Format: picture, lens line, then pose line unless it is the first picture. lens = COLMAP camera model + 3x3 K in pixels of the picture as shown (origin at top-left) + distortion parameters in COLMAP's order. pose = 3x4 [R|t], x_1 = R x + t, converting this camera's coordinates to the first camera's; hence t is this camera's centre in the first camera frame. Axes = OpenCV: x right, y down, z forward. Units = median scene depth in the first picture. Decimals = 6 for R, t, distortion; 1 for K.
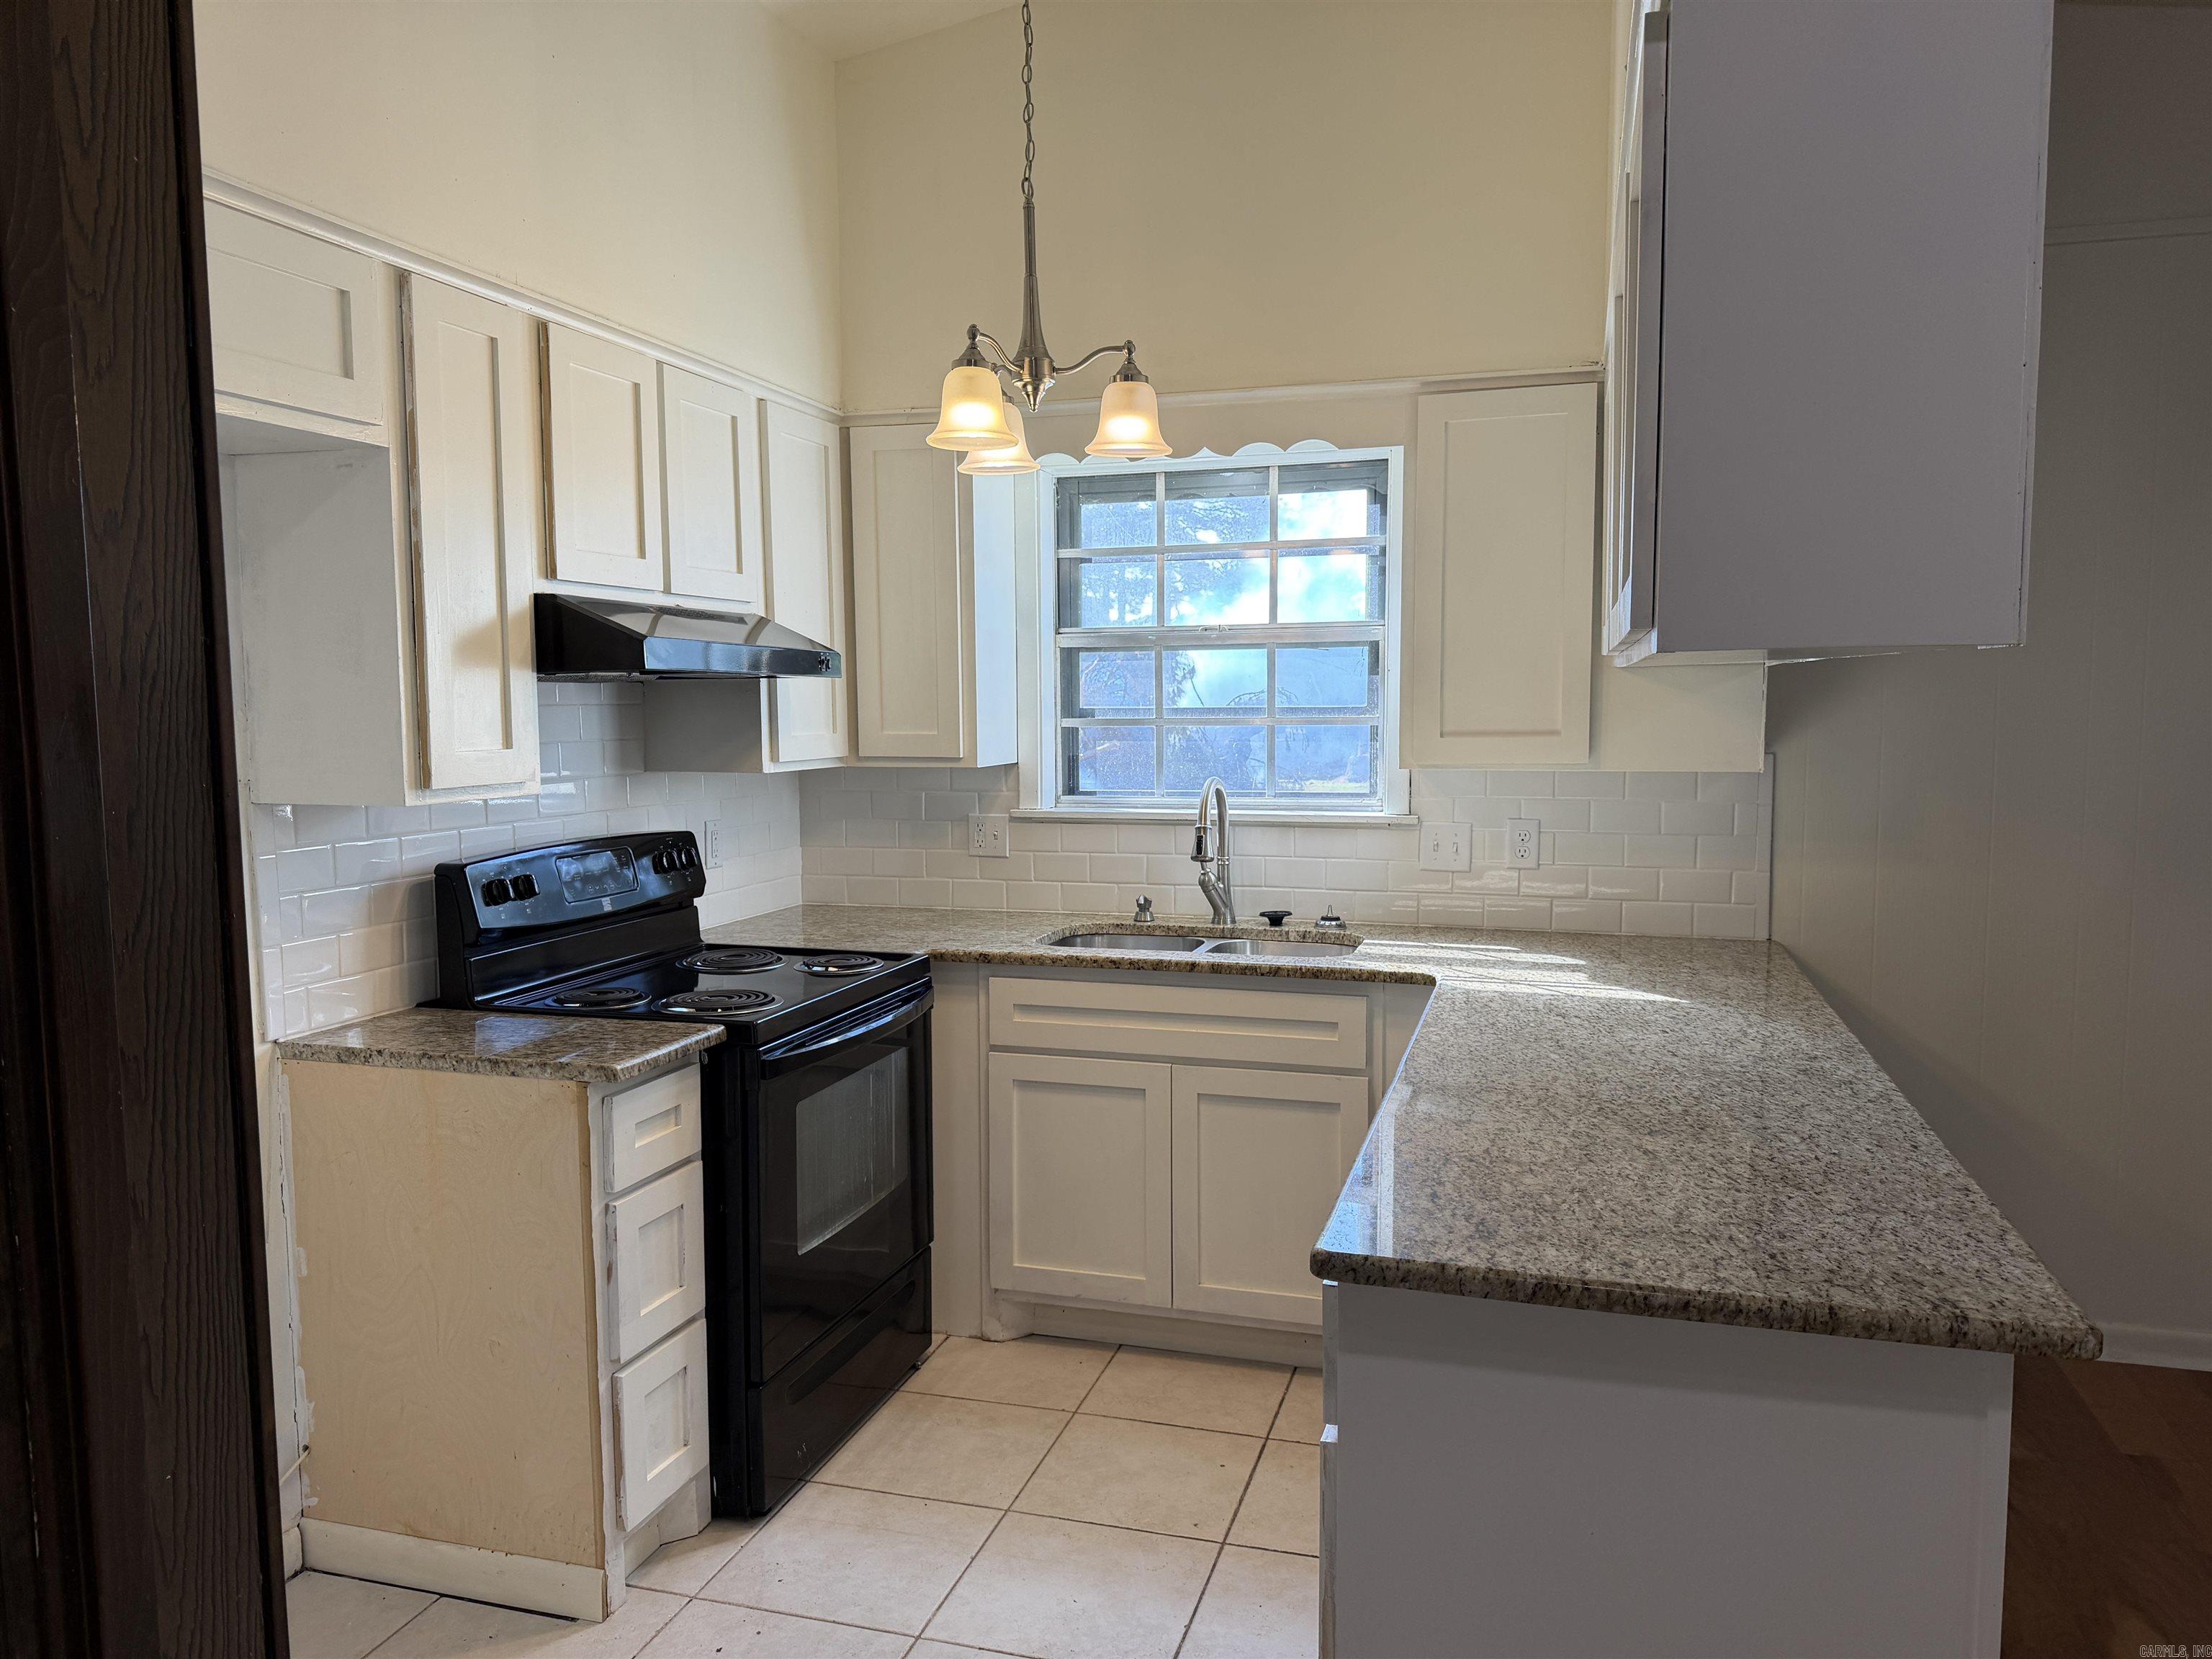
lens RADIAL K [[1531.9, 0, 1106.0], [0, 1531.9, 829.5], [0, 0, 1]] dist [0.134062, -0.210424]
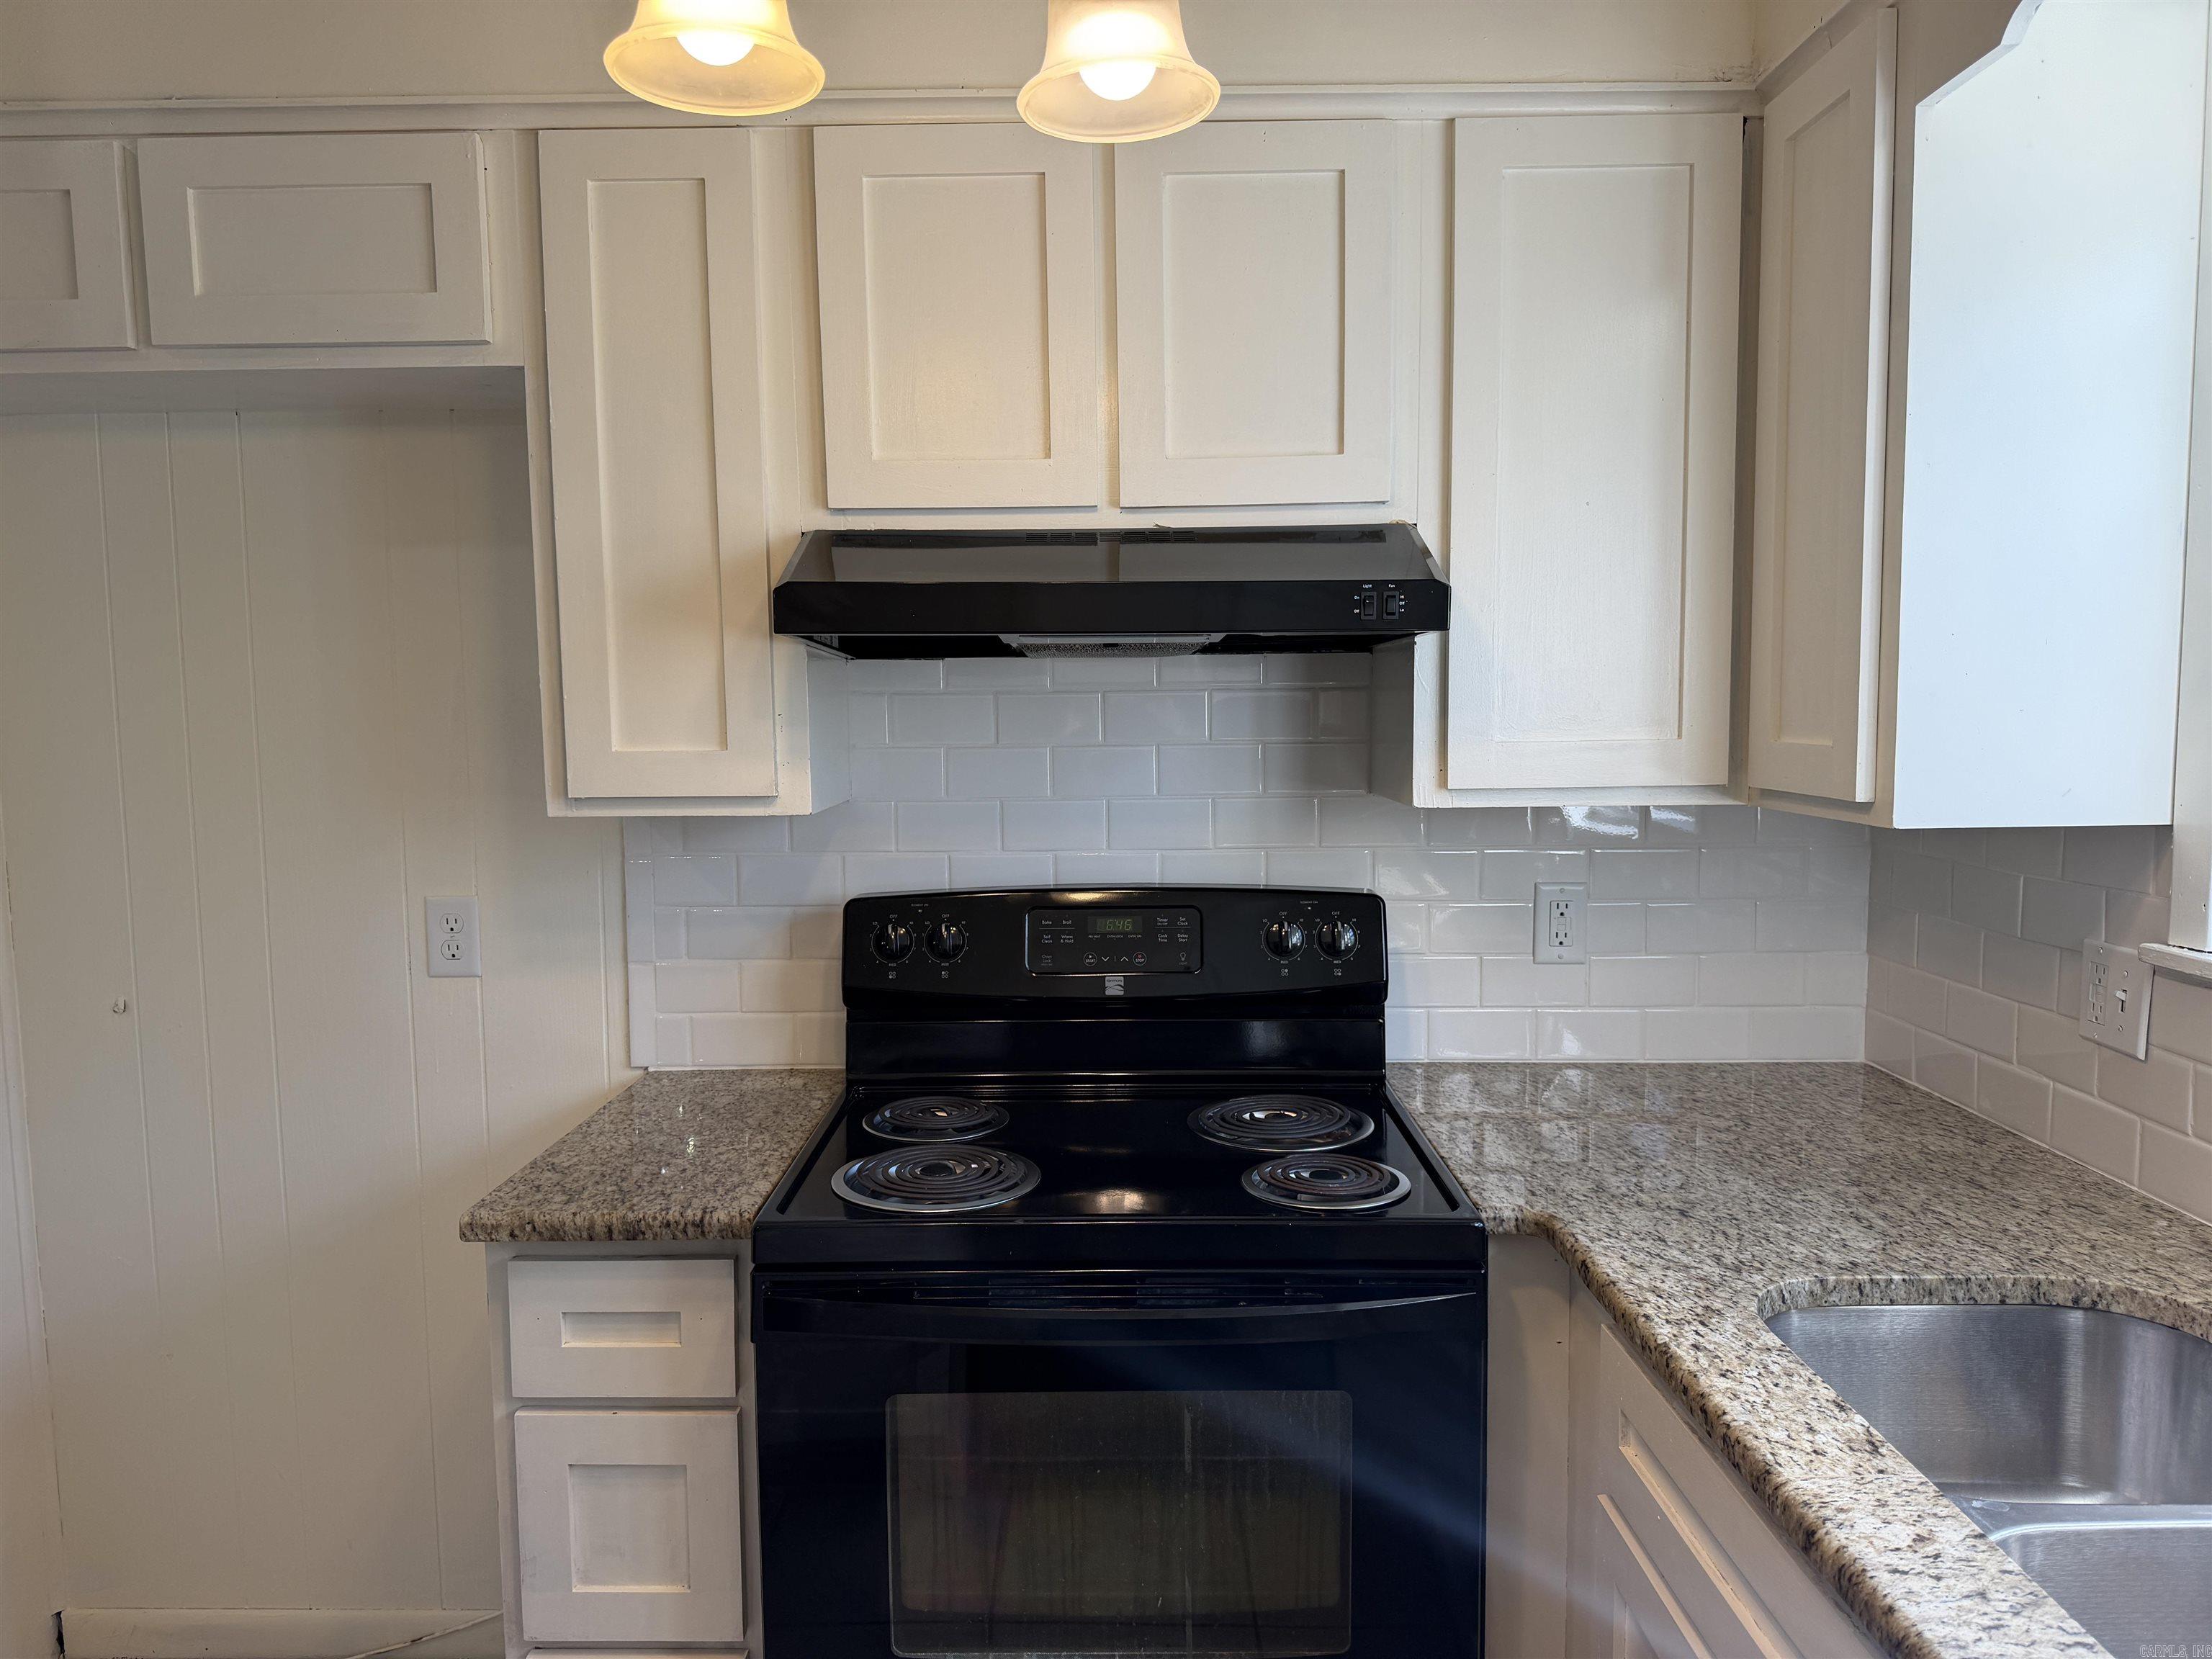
lens RADIAL K [[1576.2, 0, 1106.0], [0, 1576.2, 829.5], [0, 0, 1]] dist [0.059458, -0.098712]
pose [[0.296736, 0.091772, -0.950540, 0.360434], [-0.071810, 0.994698, 0.073618, -0.077924], [0.952256, 0.046413, 0.301753, 0.901680]]
